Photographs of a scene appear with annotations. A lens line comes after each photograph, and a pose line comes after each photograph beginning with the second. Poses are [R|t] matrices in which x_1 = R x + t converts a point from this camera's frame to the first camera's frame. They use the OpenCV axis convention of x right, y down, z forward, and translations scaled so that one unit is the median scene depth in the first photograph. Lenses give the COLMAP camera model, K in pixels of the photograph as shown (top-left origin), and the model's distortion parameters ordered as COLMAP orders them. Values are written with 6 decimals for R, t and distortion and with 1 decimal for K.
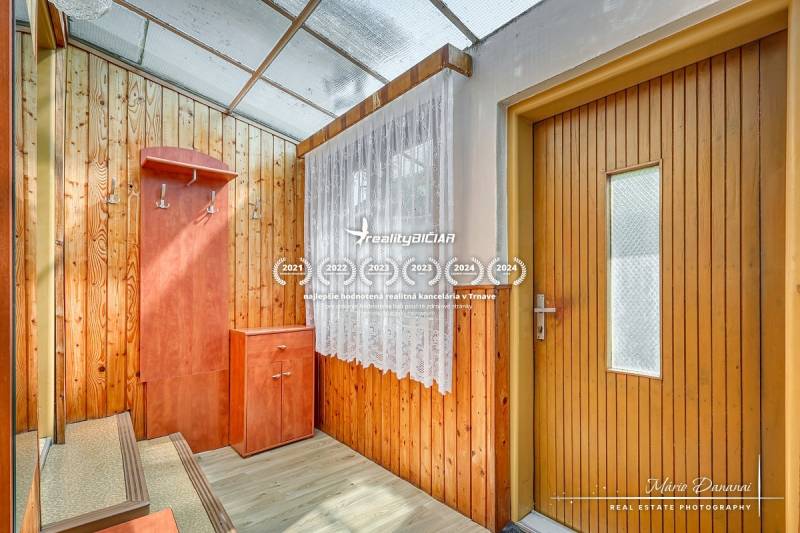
lens RADIAL K [[378.4, 0, 414.4], [0, 378.4, 279.8], [0, 0, 1]] dist [0.005014, 0.001244]
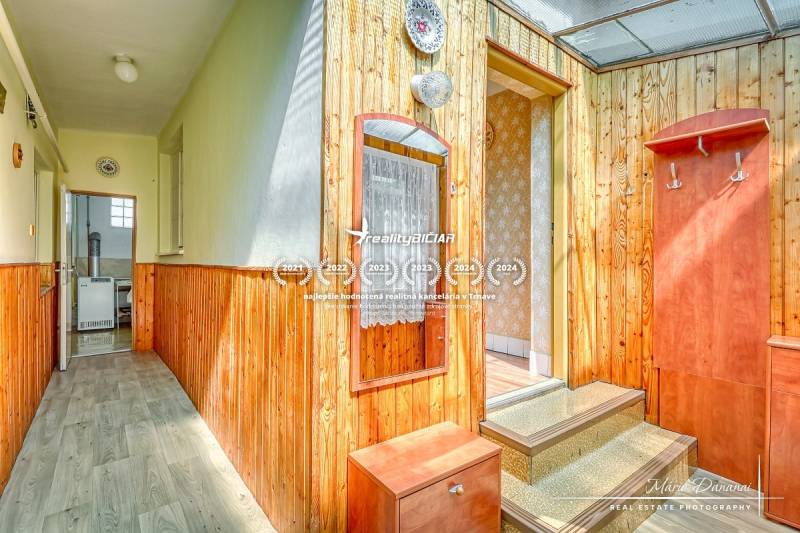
lens RADIAL K [[378.4, 0, 400.3], [0, 378.4, 261.2], [0, 0, 1]] dist [0.005014, 0.001244]
pose [[-0.045238, 0.000498, -0.998976, 0.304688], [-0.008941, 0.999960, 0.000904, -0.004271], [0.998936, 0.008973, -0.045232, 0.361194]]
